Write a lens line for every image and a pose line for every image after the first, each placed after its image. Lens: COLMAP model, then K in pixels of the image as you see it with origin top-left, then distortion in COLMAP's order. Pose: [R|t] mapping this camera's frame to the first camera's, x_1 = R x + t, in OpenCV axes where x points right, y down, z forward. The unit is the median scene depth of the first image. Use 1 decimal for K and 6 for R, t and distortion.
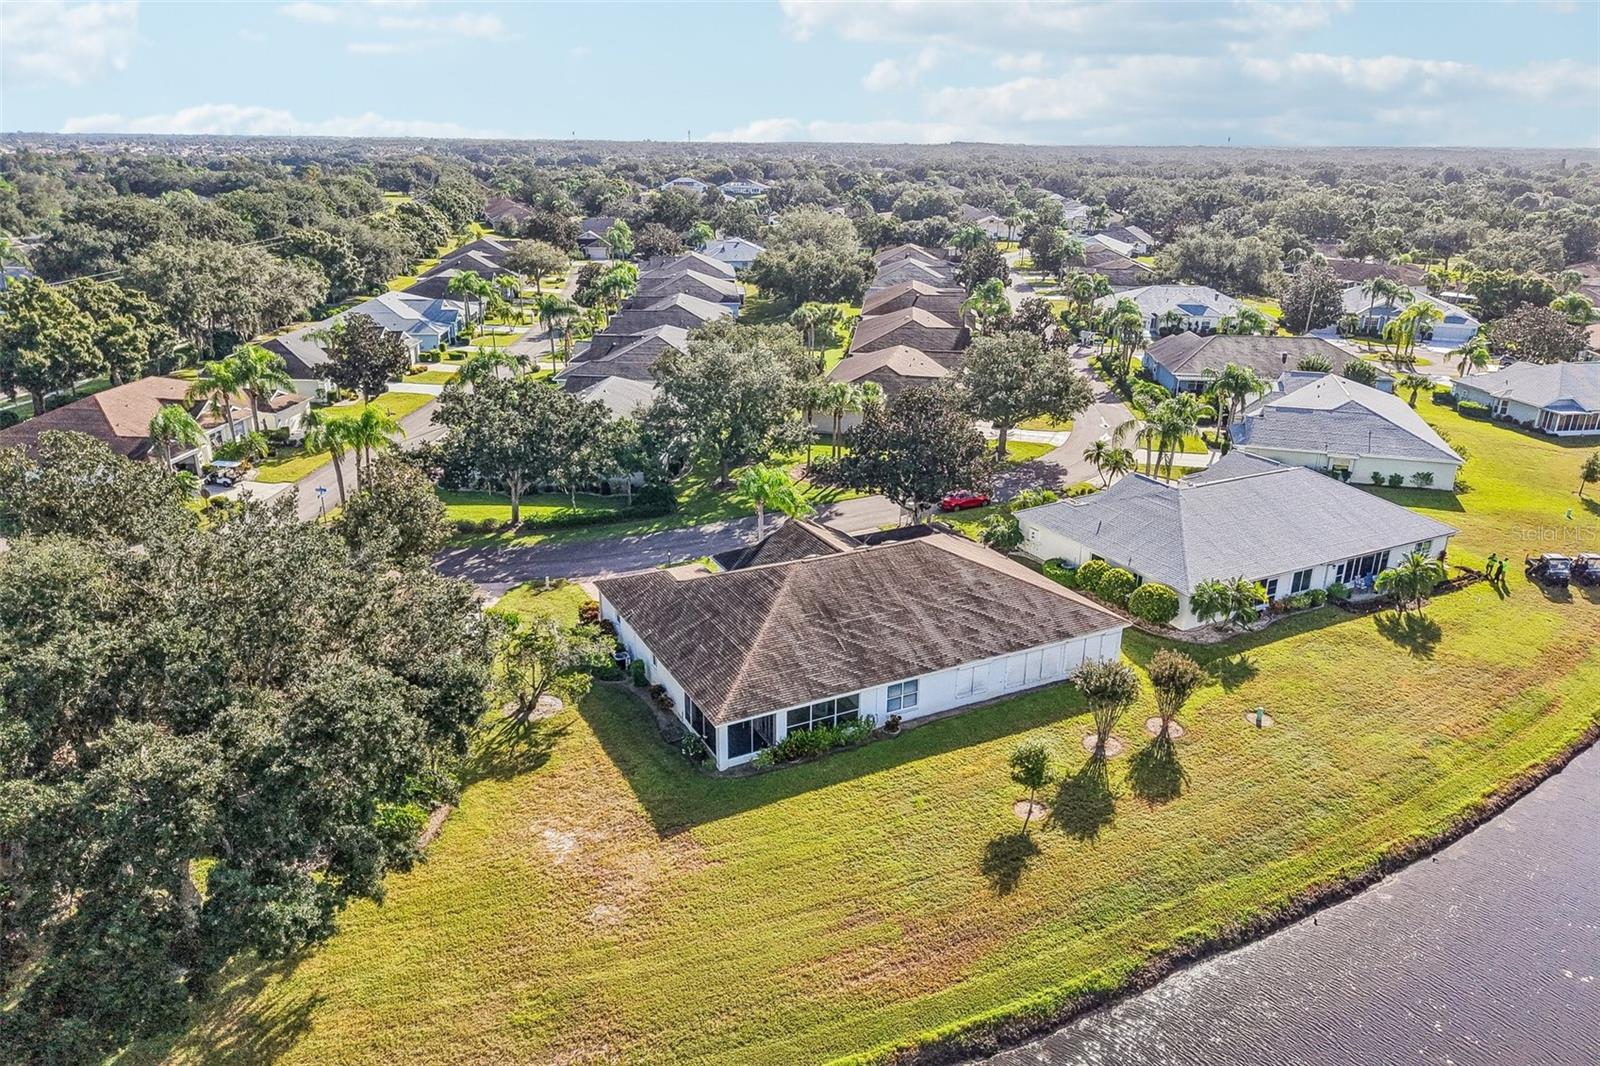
lens RADIAL K [[1074.9, 0, 800.0], [0, 1074.9, 533.0], [0, 0, 1]] dist [0.048292, -0.059313]
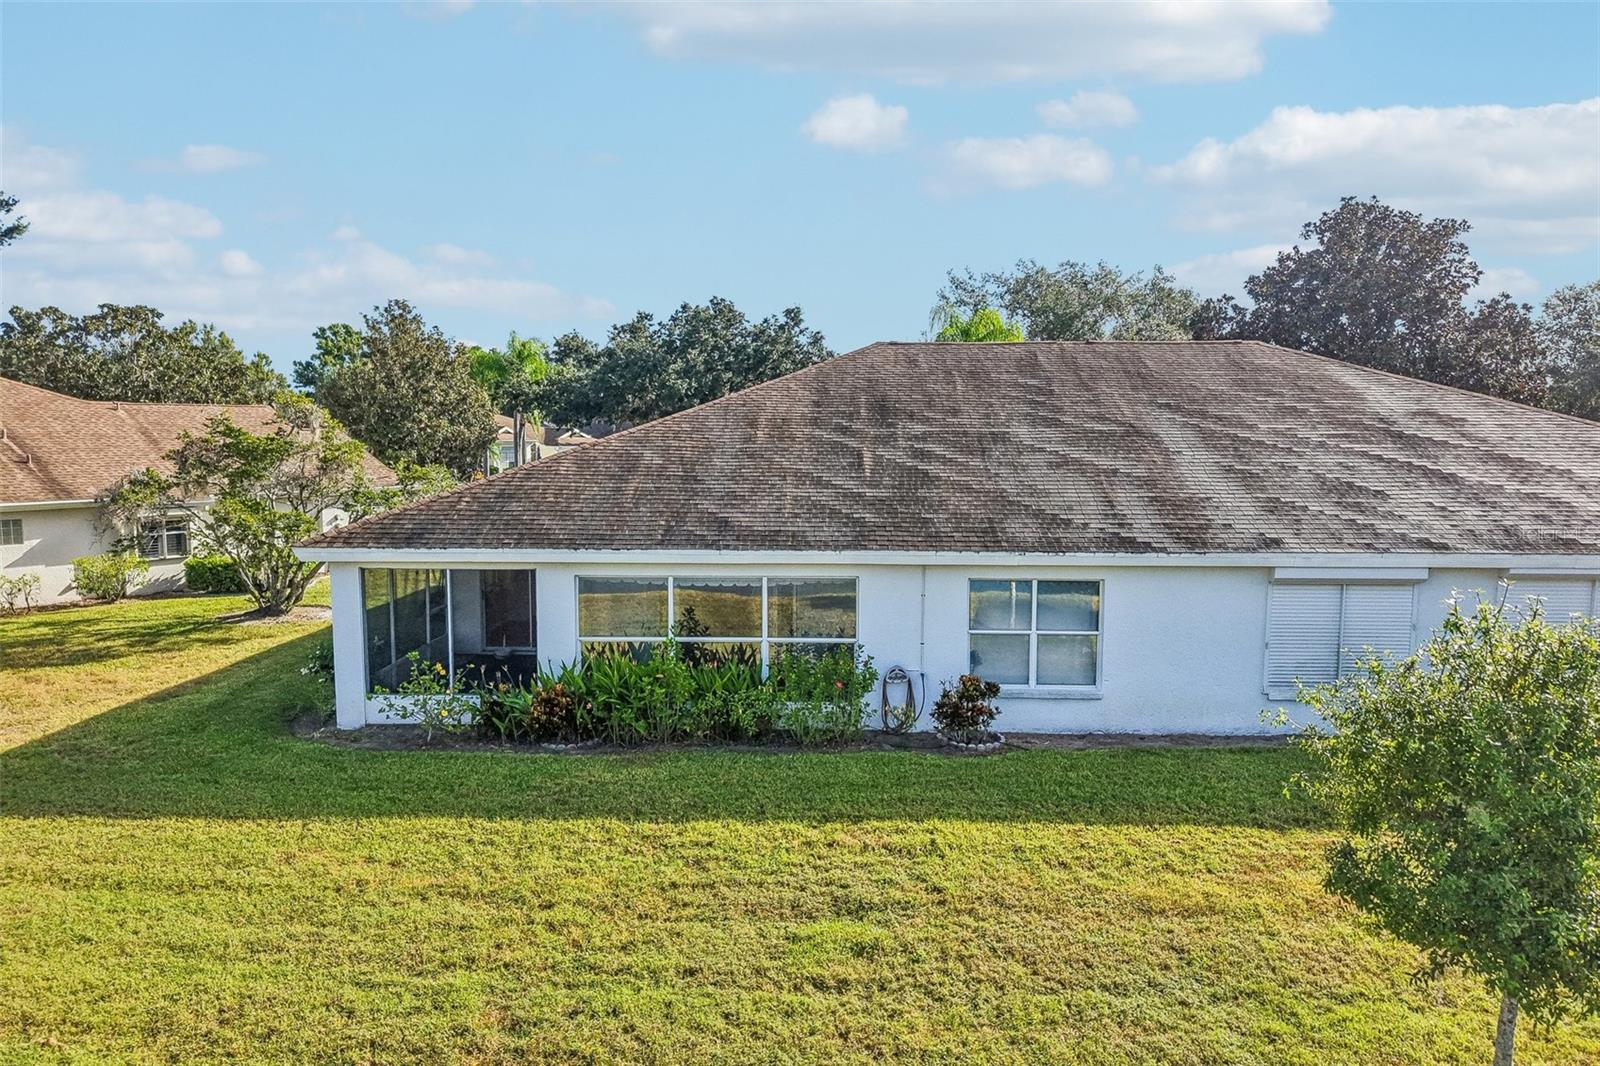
lens RADIAL K [[1074.9, 0, 800.0], [0, 1074.9, 533.0], [0, 0, 1]] dist [0.048292, -0.059313]
pose [[0.877896, 0.045404, -0.476695, 0.185483], [-0.162883, 0.964448, -0.208108, 0.206165], [0.450298, 0.260343, 0.854080, 0.764860]]
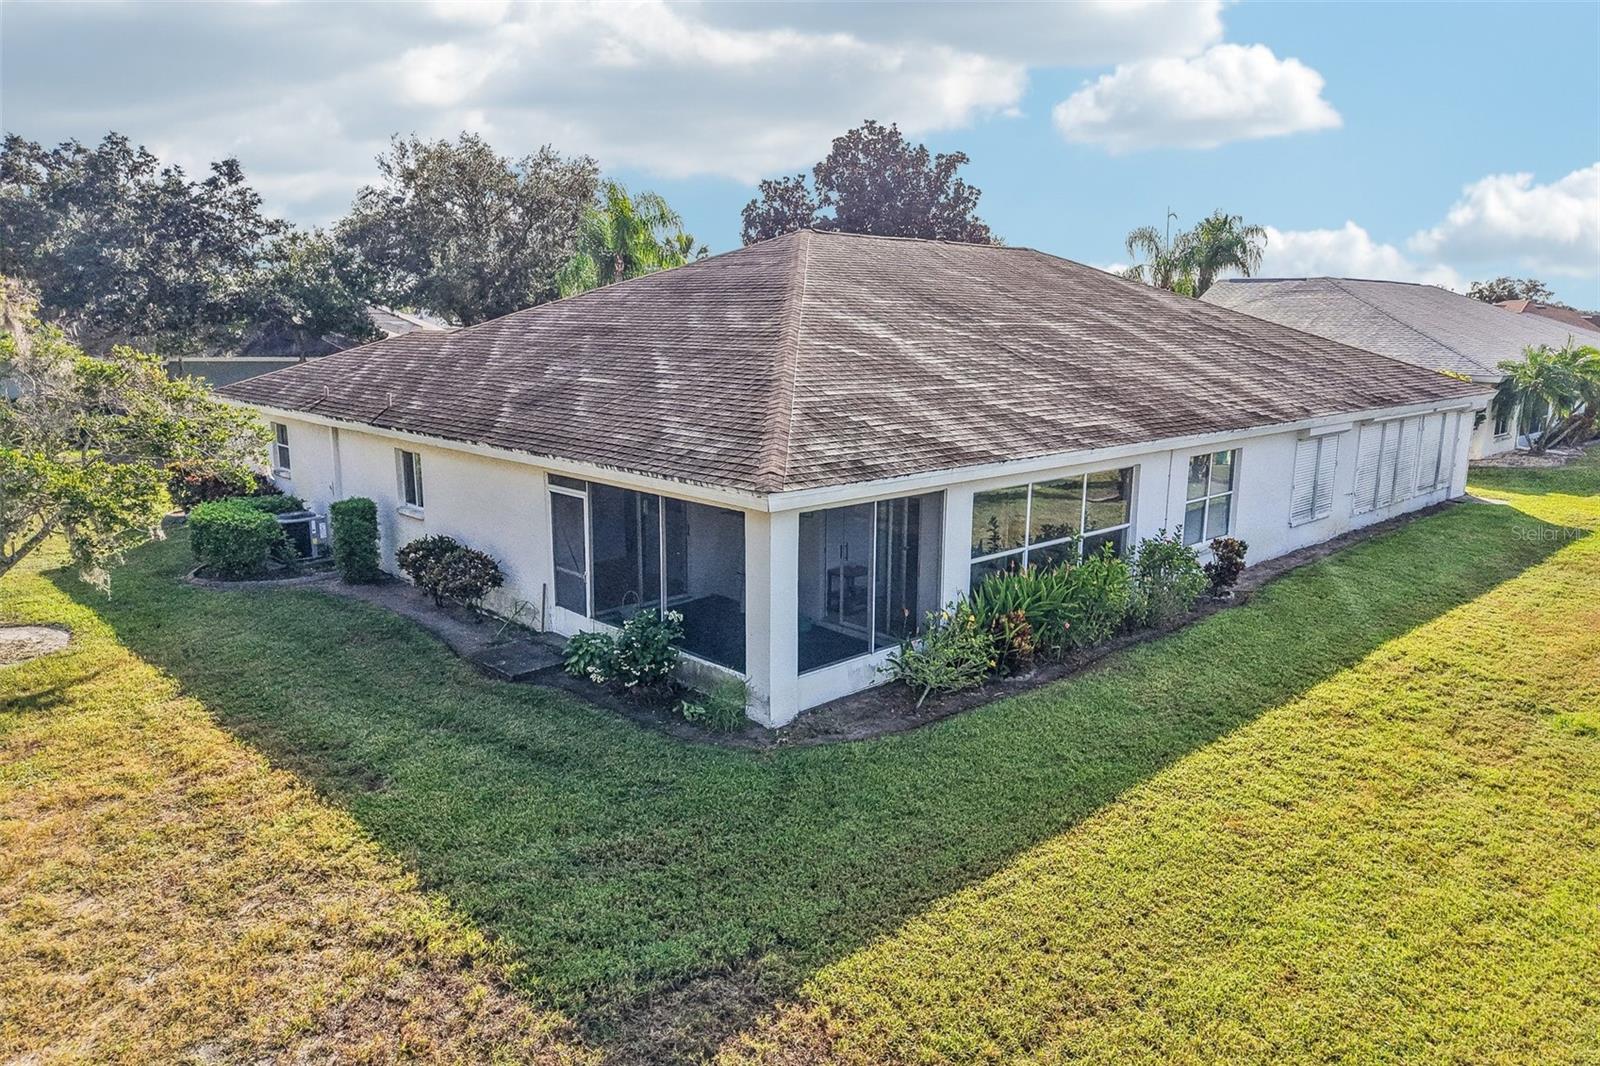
lens RADIAL K [[1074.9, 0, 800.0], [0, 1074.9, 533.0], [0, 0, 1]] dist [0.048292, -0.059313]
pose [[0.959761, -0.054365, 0.275505, -0.127710], [0.095842, 0.985588, -0.139397, 0.208635], [-0.263956, 0.160193, 0.951139, 0.755444]]
